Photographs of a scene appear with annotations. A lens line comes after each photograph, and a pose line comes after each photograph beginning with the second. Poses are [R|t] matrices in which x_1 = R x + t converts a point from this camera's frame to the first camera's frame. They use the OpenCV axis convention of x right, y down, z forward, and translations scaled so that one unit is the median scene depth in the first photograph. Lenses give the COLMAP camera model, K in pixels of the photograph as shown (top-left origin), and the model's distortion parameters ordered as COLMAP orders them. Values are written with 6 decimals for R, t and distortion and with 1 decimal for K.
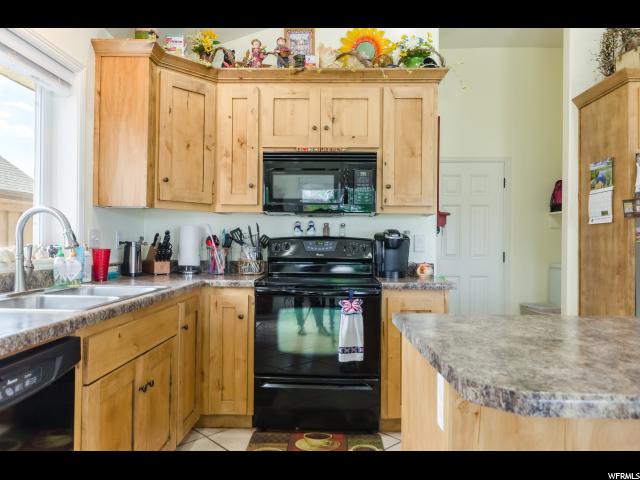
lens RADIAL K [[448.8, 0, 317.6], [0, 448.8, 239.5], [0, 0, 1]] dist [0.001187, 0.003990]
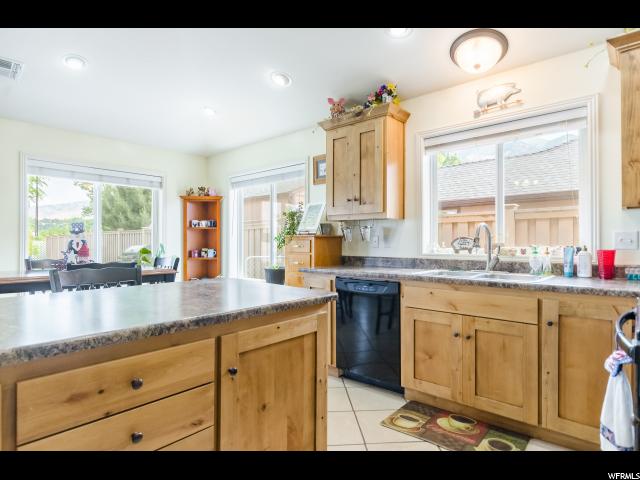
lens RADIAL K [[363.5, 0, 317.9], [0, 363.5, 239.8], [0, 0, 1]] dist [0.007263, -0.004473]
pose [[-0.643217, -0.013387, -0.765567, 0.563607], [-0.002757, 0.999881, -0.015169, 0.010283], [0.765679, -0.007646, -0.643178, 0.883018]]
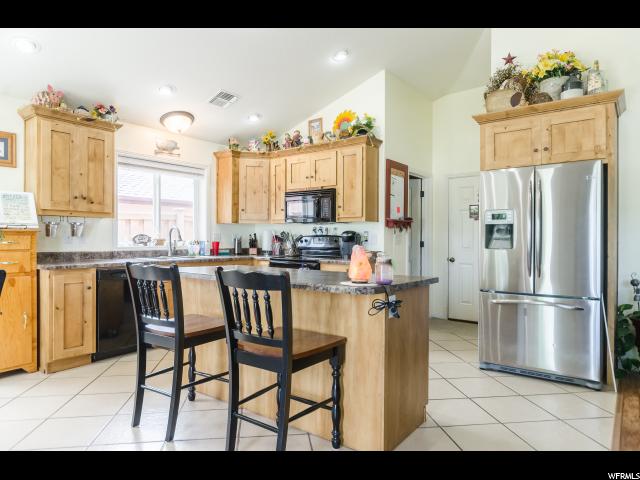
lens RADIAL K [[408.7, 0, 318.5], [0, 408.7, 240.7], [0, 0, 1]] dist [-0.000707, 0.001964]
pose [[0.810676, -0.002801, -0.585489, 1.030667], [0.006631, 0.999968, 0.004398, 0.008893], [0.585458, -0.007448, 0.810668, -0.357714]]
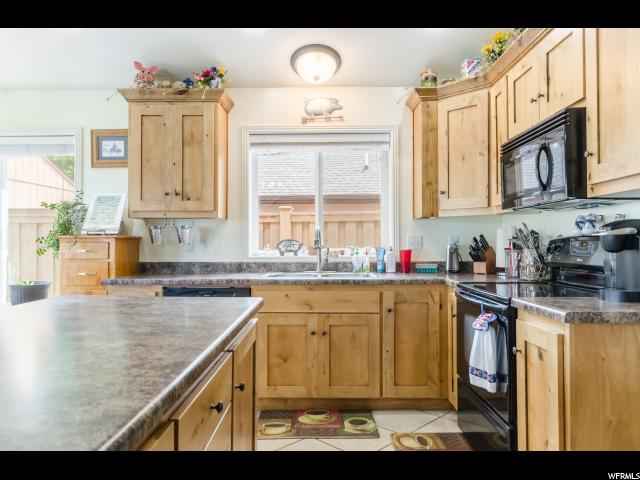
lens RADIAL K [[448.8, 0, 319.1], [0, 448.8, 240.7], [0, 0, 1]] dist [0.001187, 0.003990]
pose [[0.018013, -0.016247, -0.999706, 0.782943], [0.007775, 0.999840, -0.016109, 0.010966], [0.999808, -0.007483, 0.018137, 0.601962]]
